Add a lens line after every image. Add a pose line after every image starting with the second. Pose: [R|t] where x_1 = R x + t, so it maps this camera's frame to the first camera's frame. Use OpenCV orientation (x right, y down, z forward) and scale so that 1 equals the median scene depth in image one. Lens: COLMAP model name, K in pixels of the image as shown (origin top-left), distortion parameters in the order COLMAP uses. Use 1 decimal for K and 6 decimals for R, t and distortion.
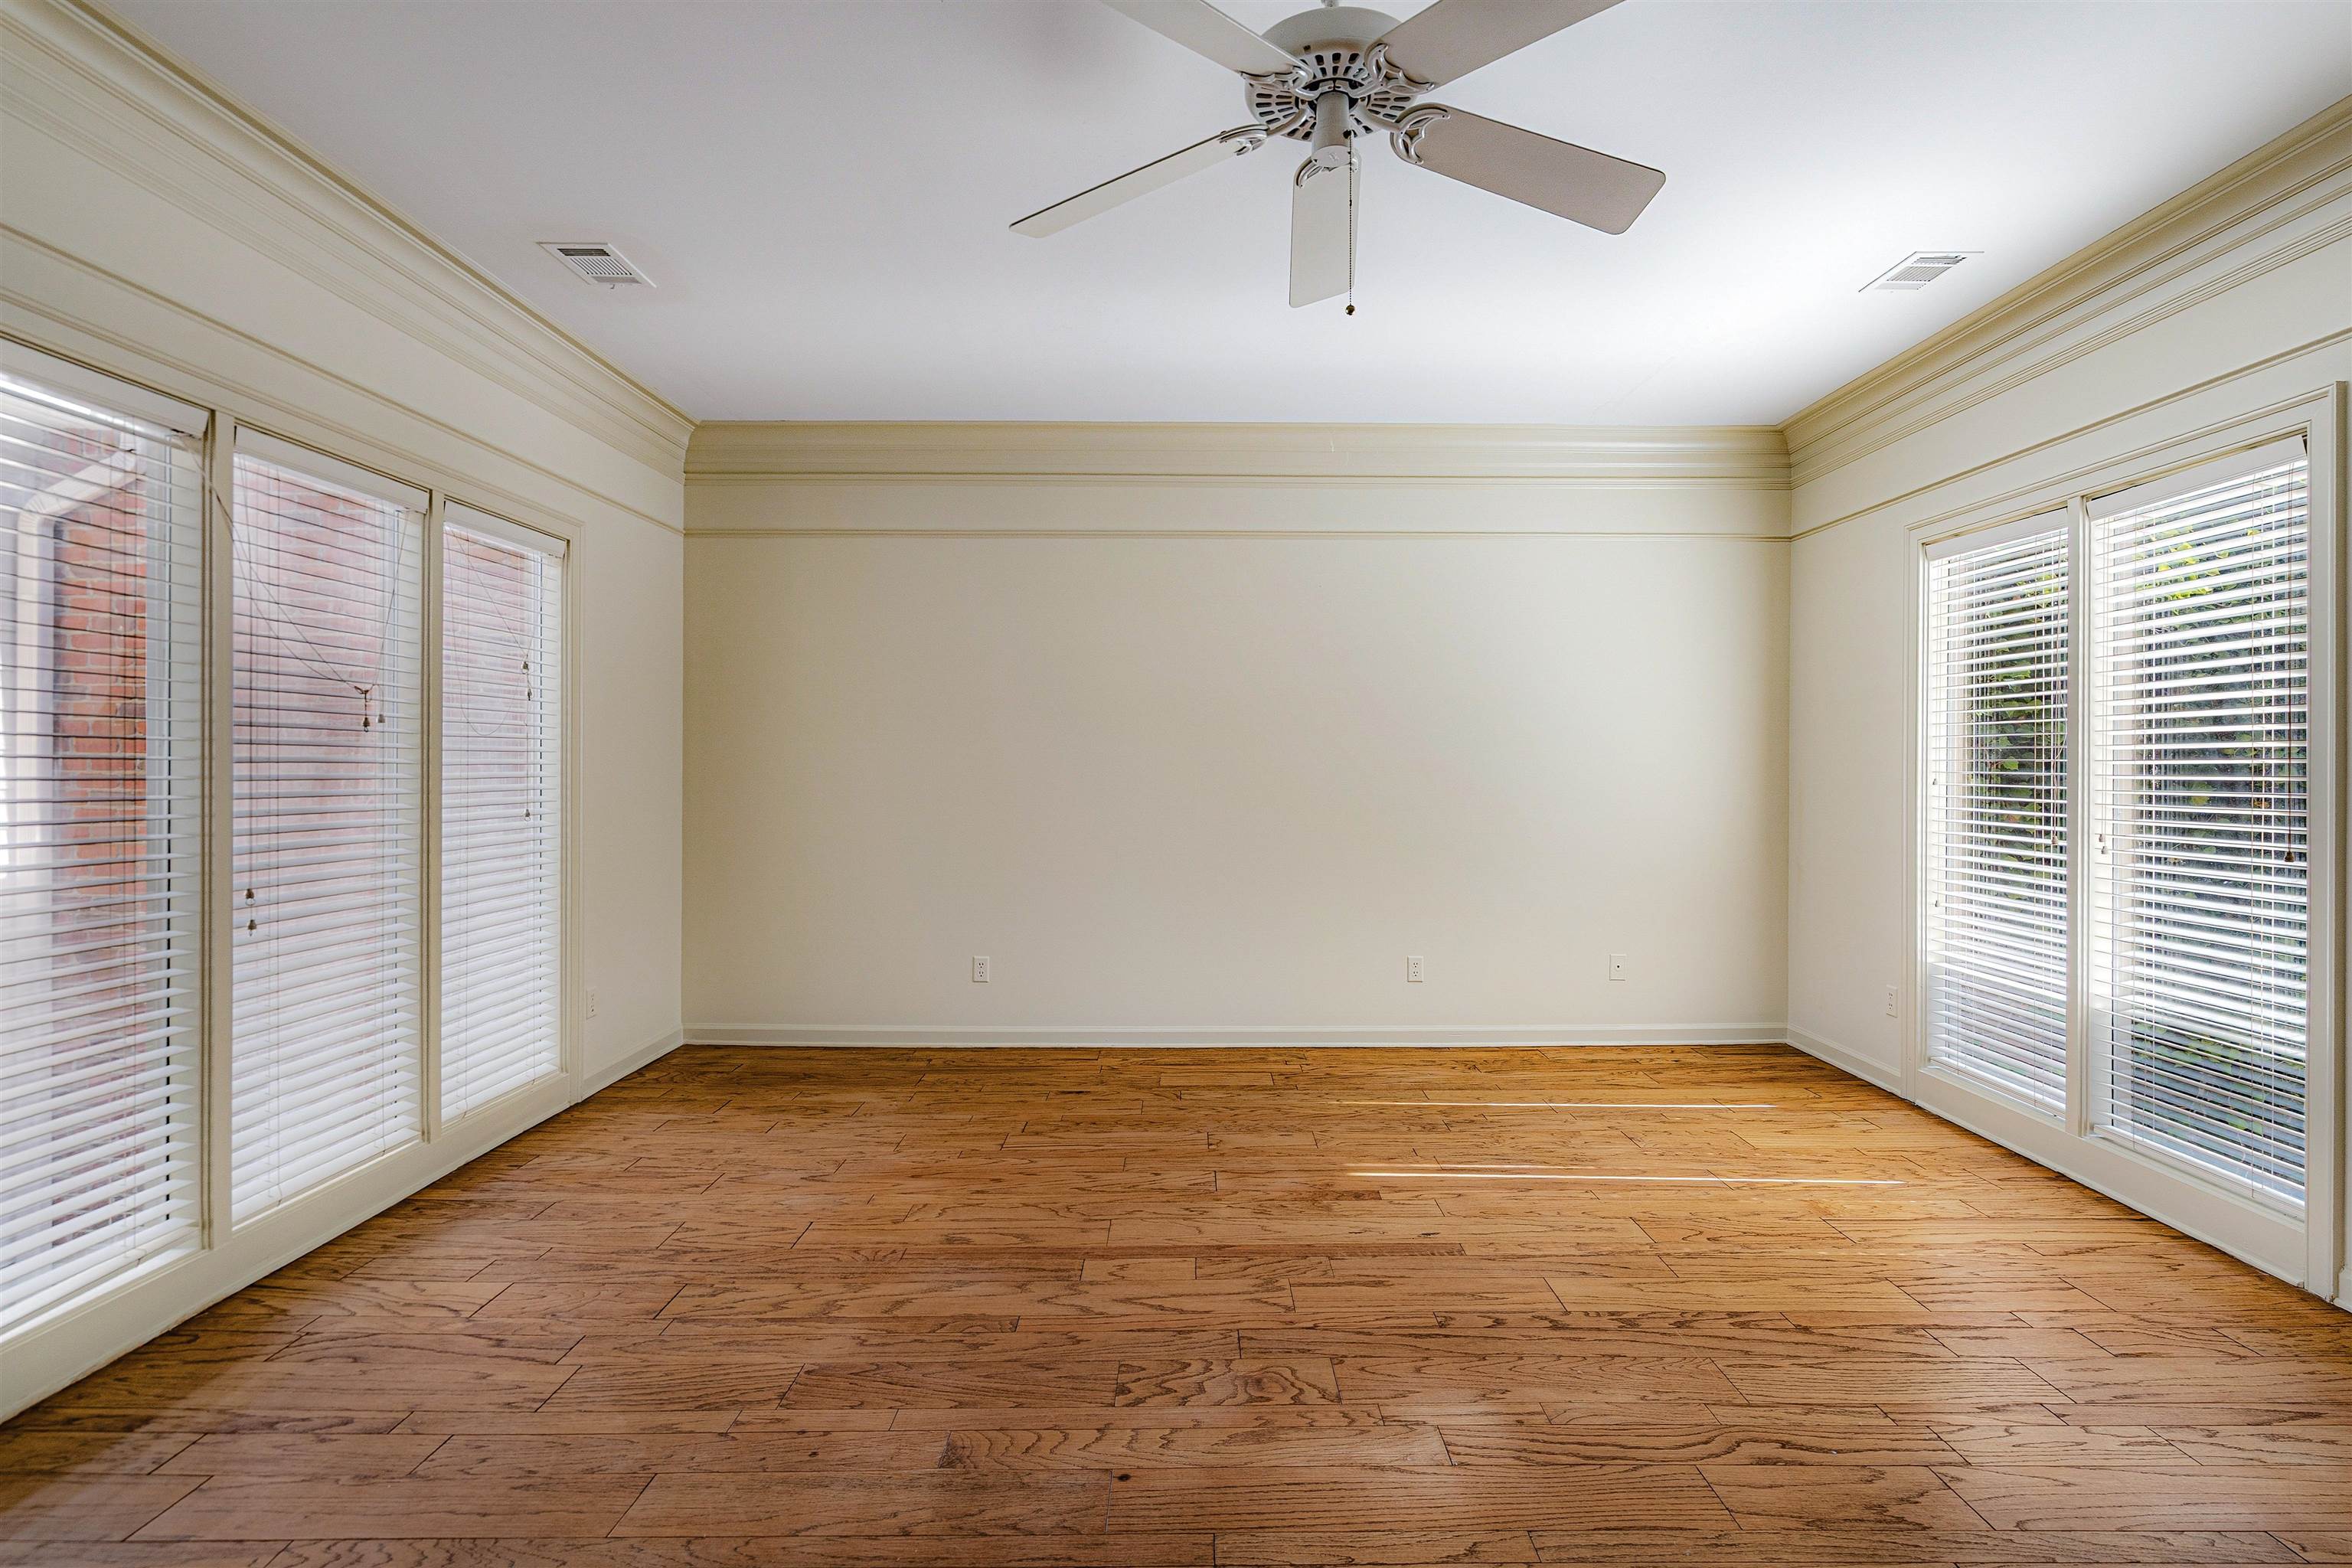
lens RADIAL K [[1071.7, 0, 1170.6], [0, 1071.7, 772.1], [0, 0, 1]] dist [-0.002804, -0.000279]
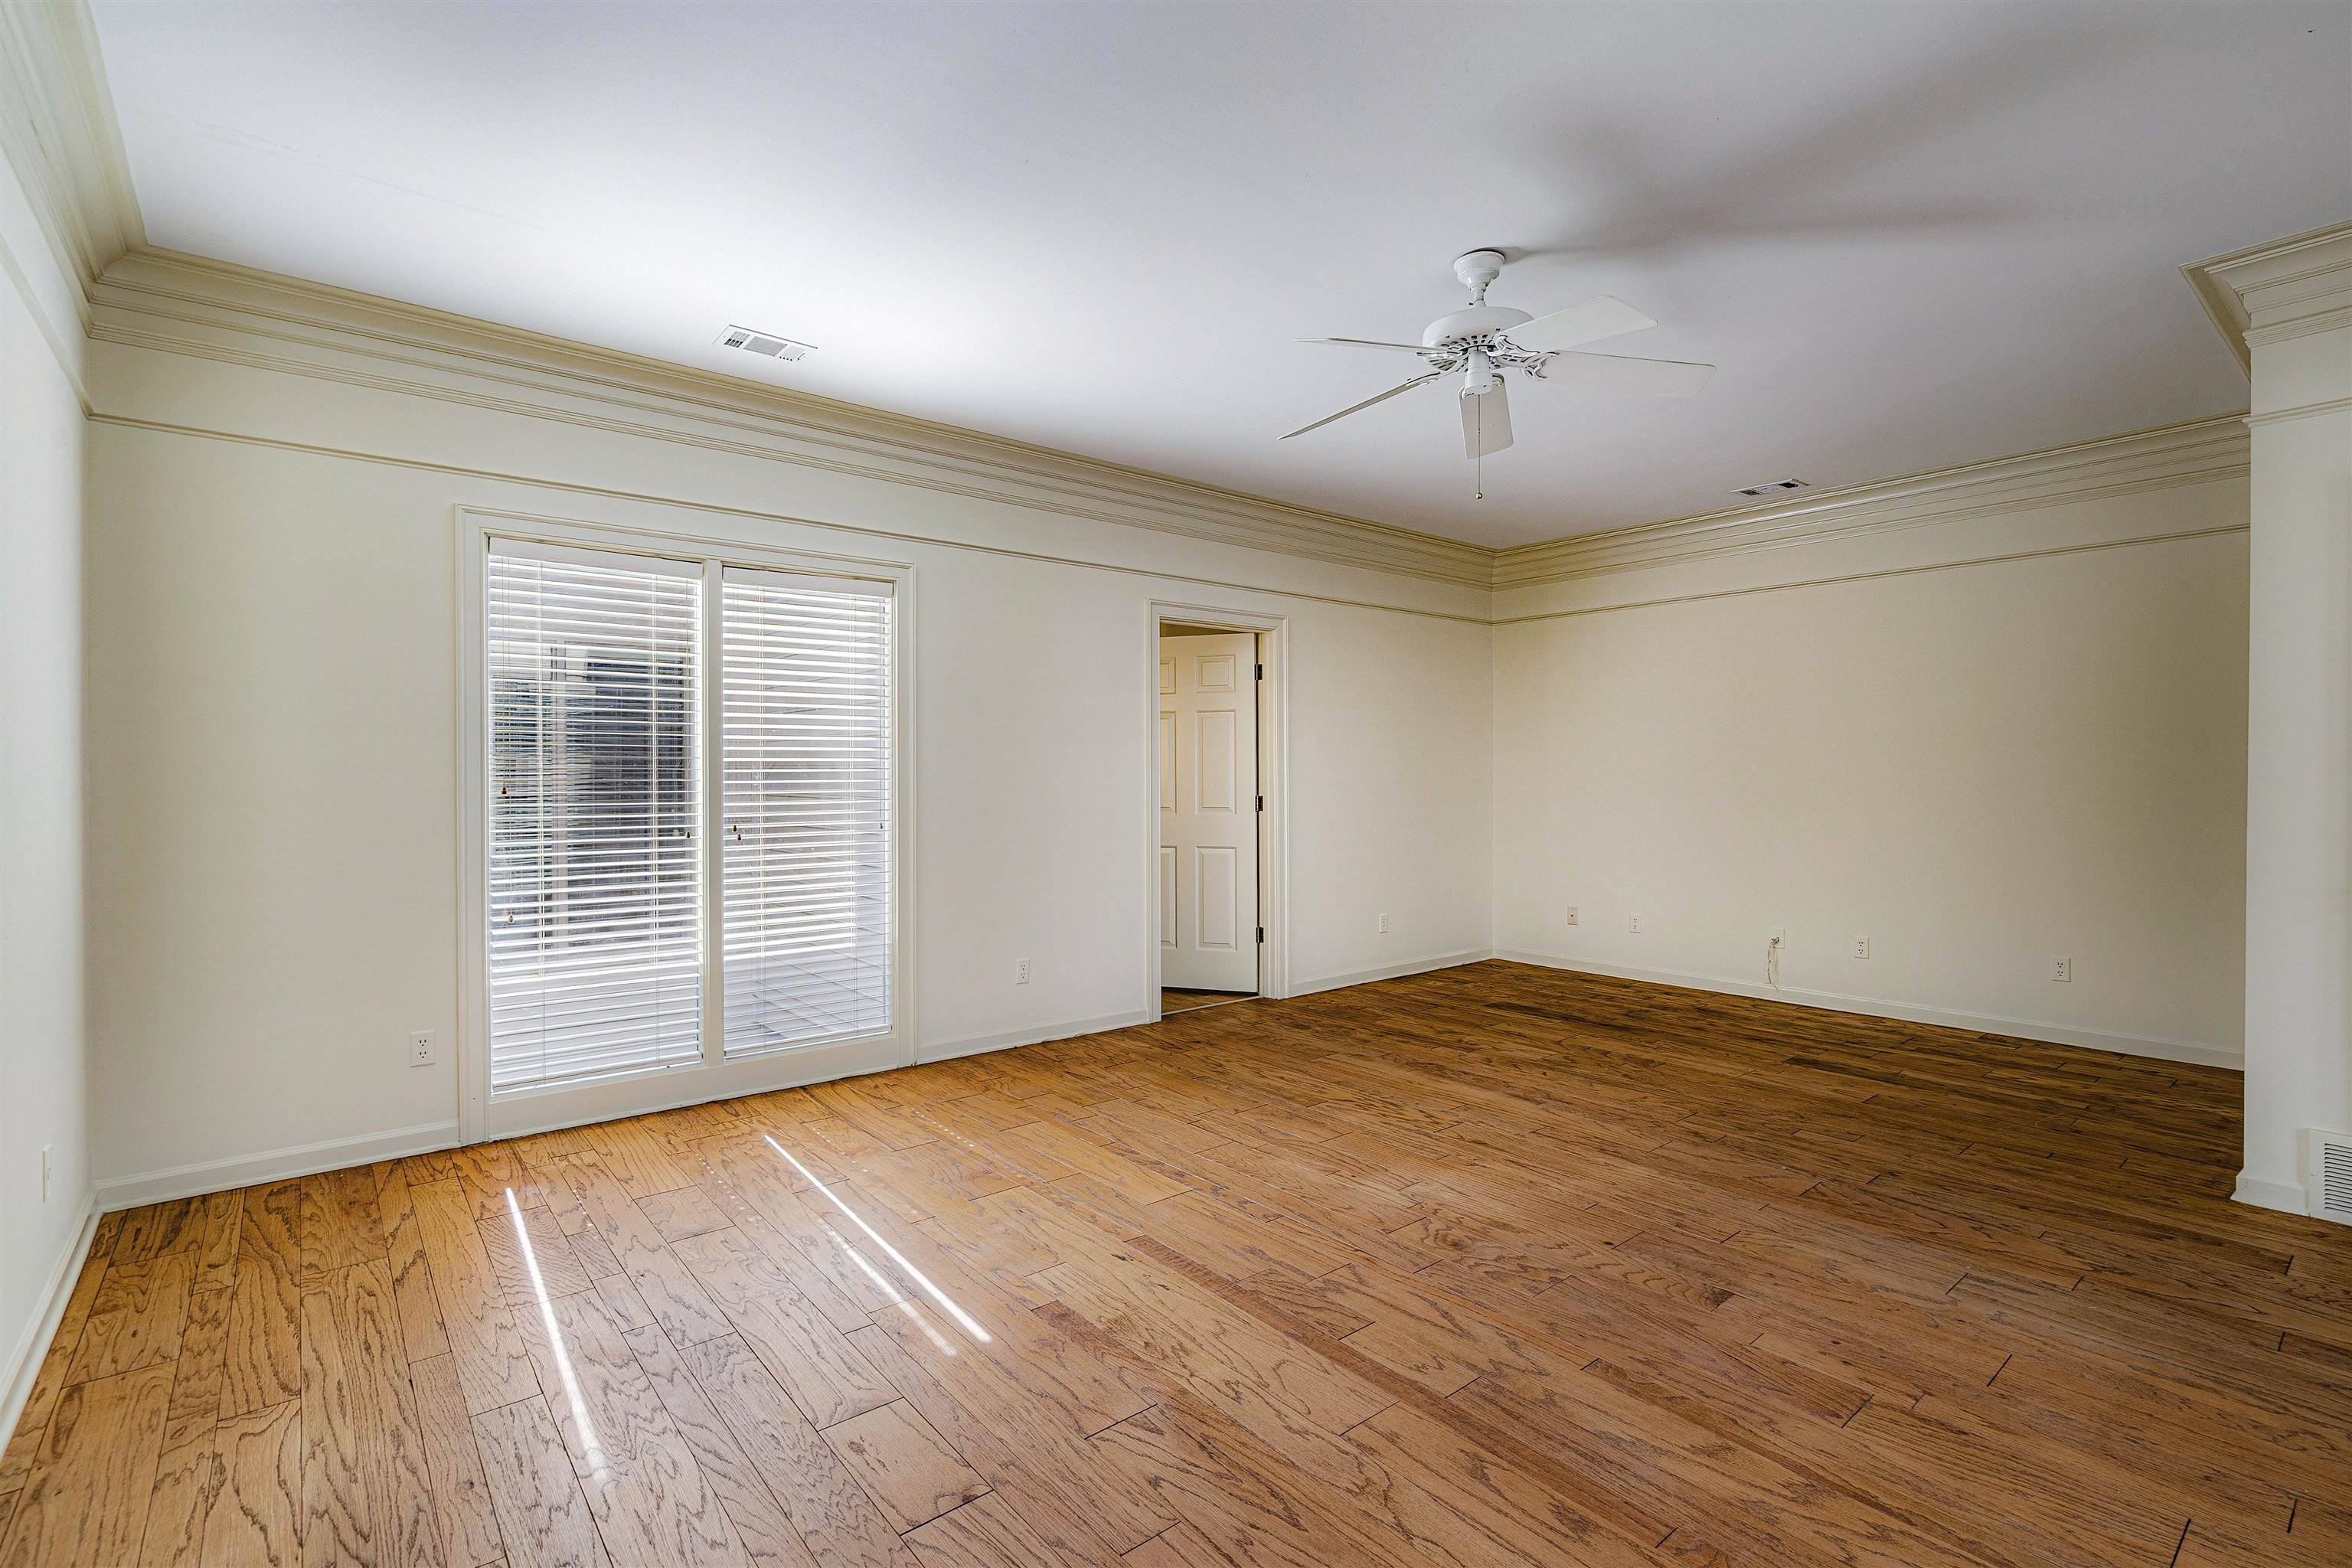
lens RADIAL K [[1071.7, 0, 1167.4], [0, 1071.7, 780.3], [0, 0, 1]] dist [-0.002804, -0.000279]
pose [[-0.623470, -0.005309, 0.781829, -0.575440], [0.005253, 0.999926, 0.010979, -0.010493], [-0.781829, 0.010952, -0.623396, 1.671231]]
